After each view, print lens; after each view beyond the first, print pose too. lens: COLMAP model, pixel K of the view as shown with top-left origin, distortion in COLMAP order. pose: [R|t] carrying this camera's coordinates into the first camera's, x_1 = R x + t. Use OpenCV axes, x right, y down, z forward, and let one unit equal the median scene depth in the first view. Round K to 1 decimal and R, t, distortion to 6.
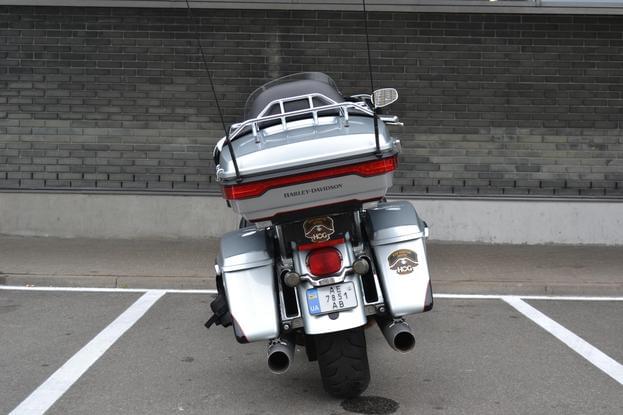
lens RADIAL K [[909.6, 0, 311.0], [0, 909.6, 207.1], [0, 0, 1]] dist [-0.007692, 0.000000]
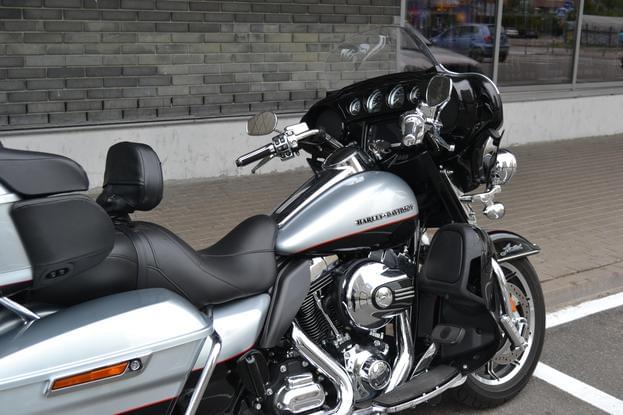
lens RADIAL K [[781.8, 0, 312.4], [0, 781.8, 205.8], [0, 0, 1]] dist [-0.004249, 0.000000]
pose [[0.823658, -0.132679, 0.551347, -0.119691], [0.011884, 0.976070, 0.217133, -0.079662], [-0.566962, -0.172291, 0.805525, 0.426147]]
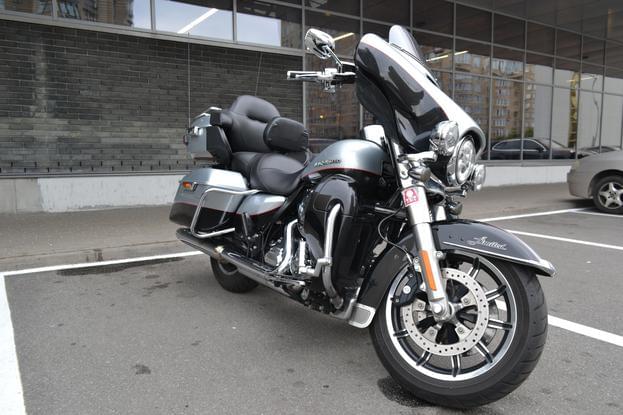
lens RADIAL K [[493.9, 0, 314.4], [0, 493.9, 210.2], [0, 0, 1]] dist [-0.011449, 0.005756]
pose [[0.834241, -0.077479, 0.545930, -0.109508], [0.038816, 0.995874, 0.082021, -0.007782], [-0.550033, -0.047235, 0.833806, 0.231377]]
